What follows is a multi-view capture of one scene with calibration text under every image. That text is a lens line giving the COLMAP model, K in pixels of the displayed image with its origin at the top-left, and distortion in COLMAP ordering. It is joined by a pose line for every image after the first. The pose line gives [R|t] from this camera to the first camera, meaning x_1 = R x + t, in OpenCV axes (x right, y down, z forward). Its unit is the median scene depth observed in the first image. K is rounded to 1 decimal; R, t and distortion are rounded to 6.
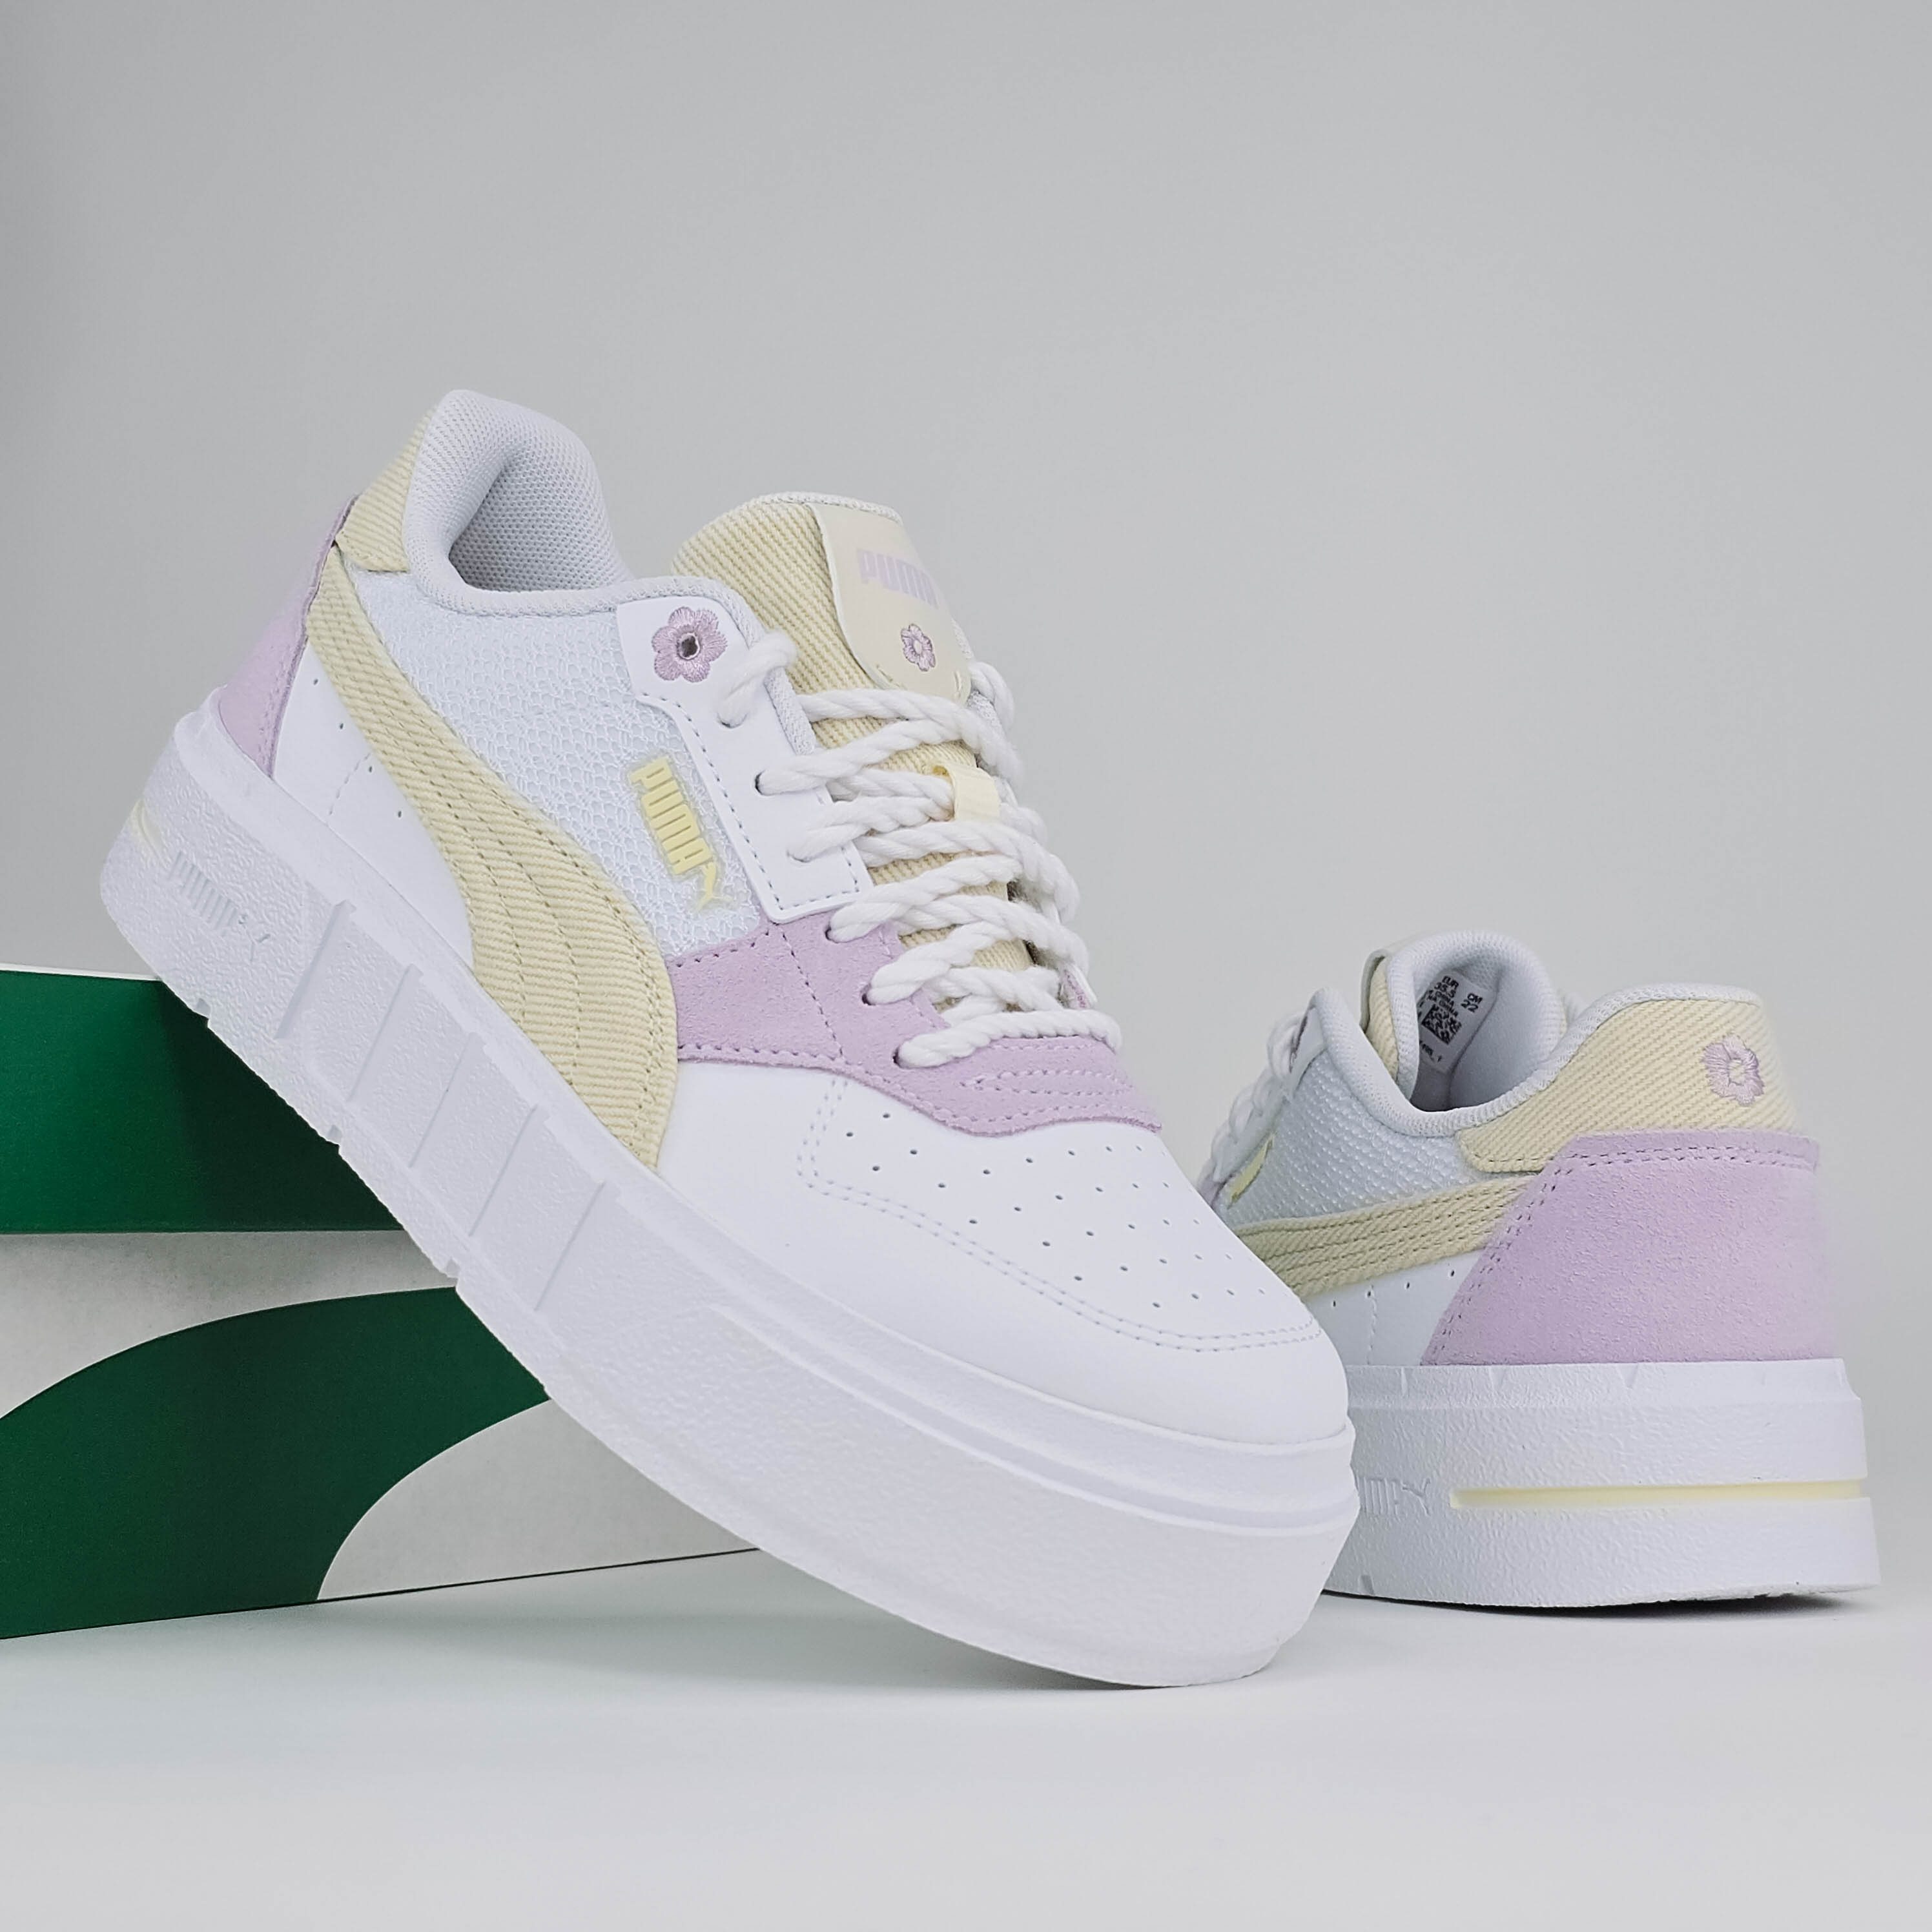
lens RADIAL K [[3794.7, 0, 966.0], [0, 3794.7, 966.0], [0, 0, 1]] dist [0.093745, 0.027941]
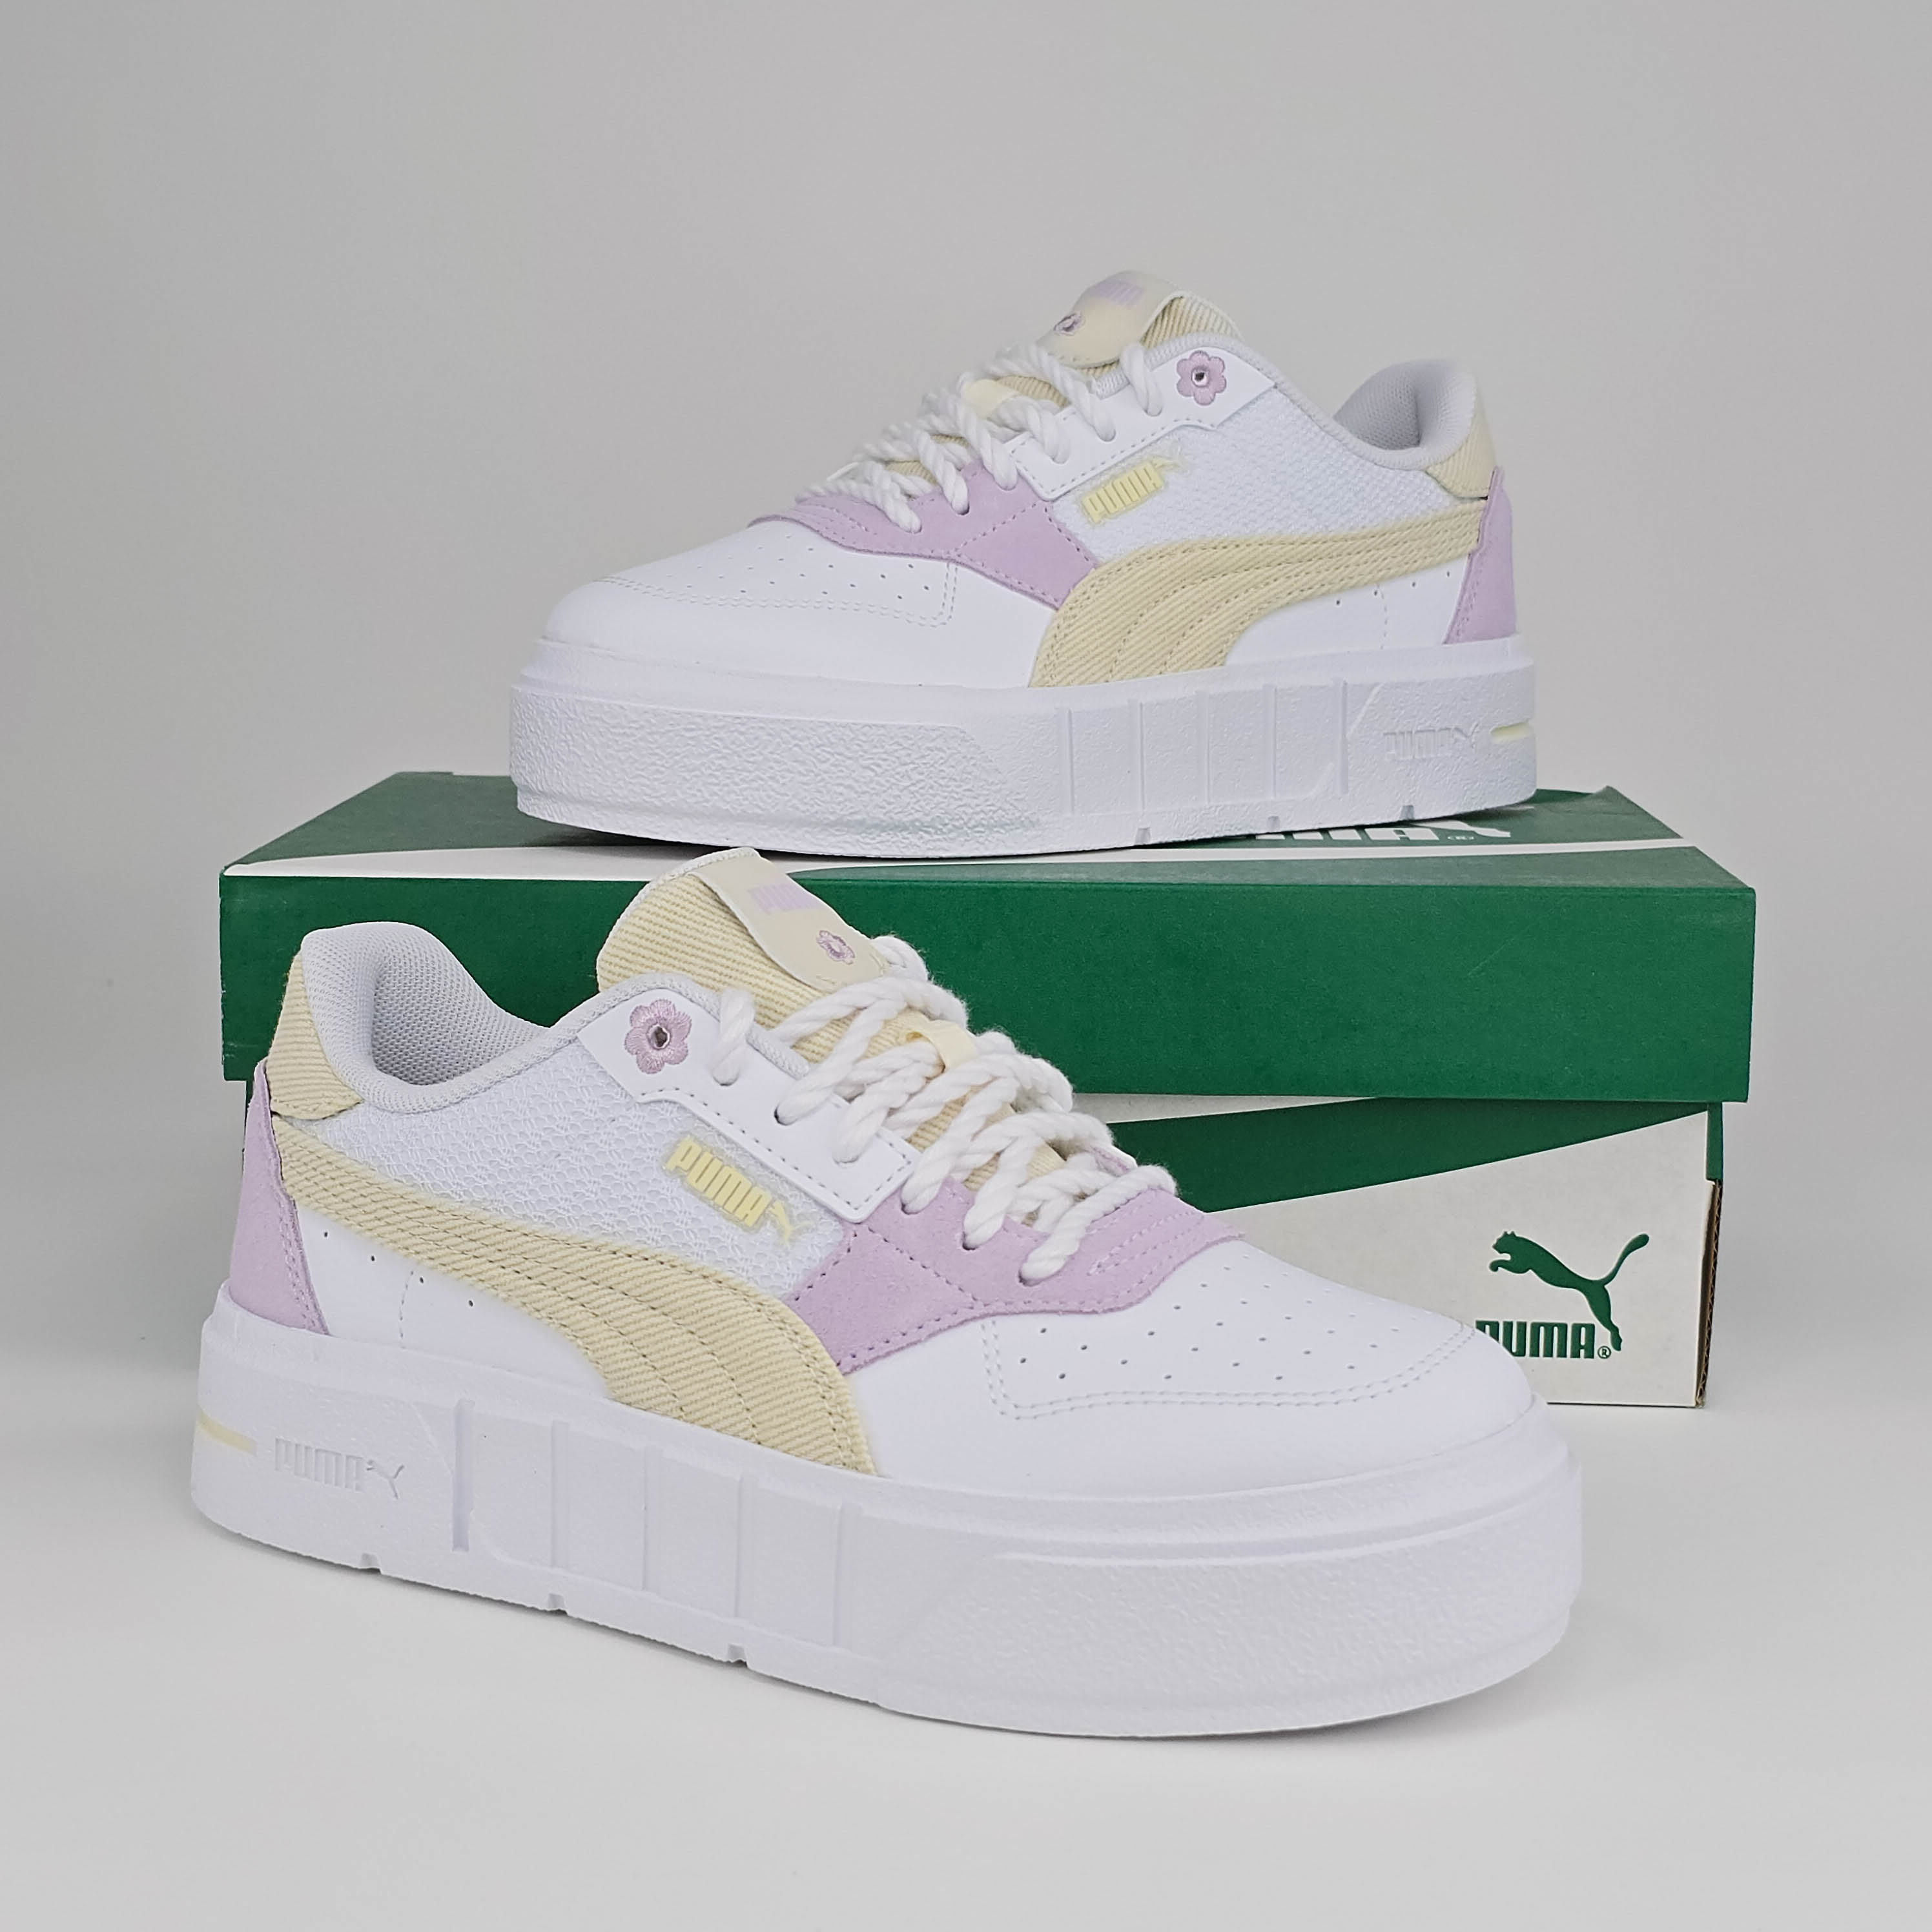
lens RADIAL K [[3794.7, 0, 966.0], [0, 3794.7, 966.0], [0, 0, 1]] dist [0.093745, 0.027941]
pose [[0.883665, -0.444171, 0.147811, -0.147866], [0.454420, 0.889750, -0.042990, -0.015947], [-0.112420, 0.105157, 0.988081, -0.078614]]
